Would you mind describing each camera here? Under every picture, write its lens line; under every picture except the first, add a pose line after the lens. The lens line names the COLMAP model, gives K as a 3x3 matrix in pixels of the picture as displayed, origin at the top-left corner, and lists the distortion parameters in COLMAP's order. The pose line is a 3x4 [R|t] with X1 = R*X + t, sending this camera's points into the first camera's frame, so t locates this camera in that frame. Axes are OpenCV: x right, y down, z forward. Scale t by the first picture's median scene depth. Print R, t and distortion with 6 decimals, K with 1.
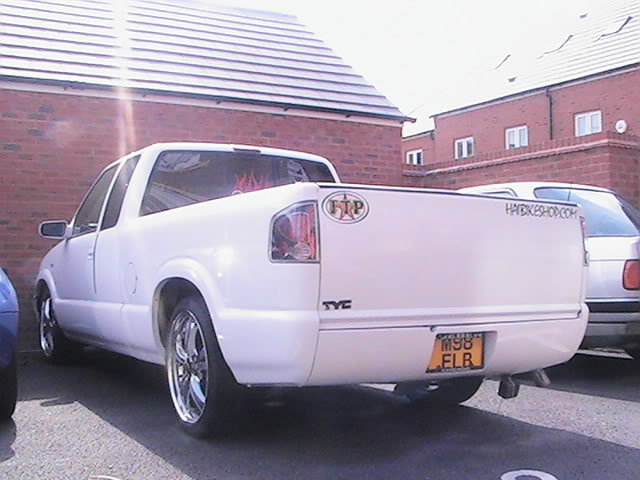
lens RADIAL K [[808.9, 0, 357.3], [0, 808.9, 279.3], [0, 0, 1]] dist [-0.178568, 0.000000]
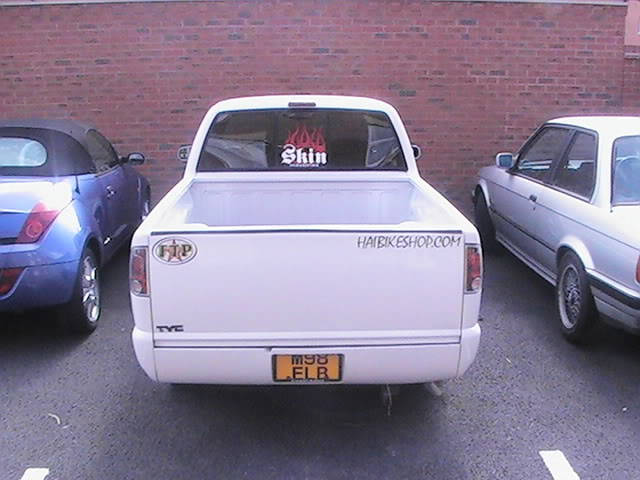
lens RADIAL K [[808.9, 0, 349.5], [0, 808.9, 264.1], [0, 0, 1]] dist [-0.178568, 0.000000]
pose [[0.870745, 0.124322, -0.475759, 0.684380], [-0.010172, 0.971859, 0.235342, -0.309815], [0.491629, -0.200084, 0.847507, 0.108063]]
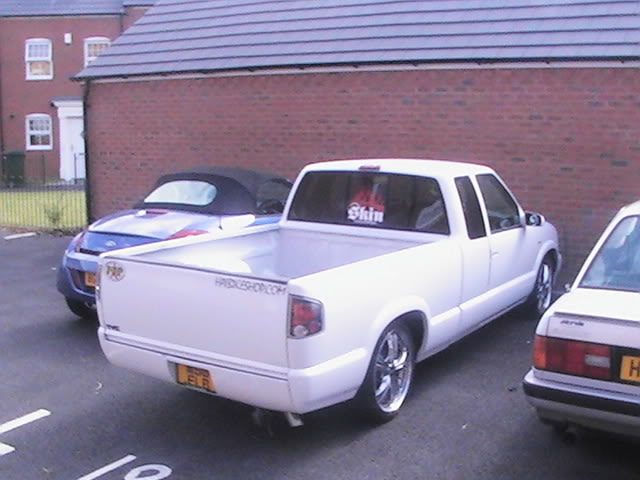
lens RADIAL K [[808.9, 0, 344.5], [0, 808.9, 277.9], [0, 0, 1]] dist [-0.178568, 0.000000]
pose [[0.429649, 0.183648, -0.884124, 1.429905], [-0.017634, 0.980620, 0.195122, -0.352702], [0.902824, -0.068244, 0.424561, 0.649024]]
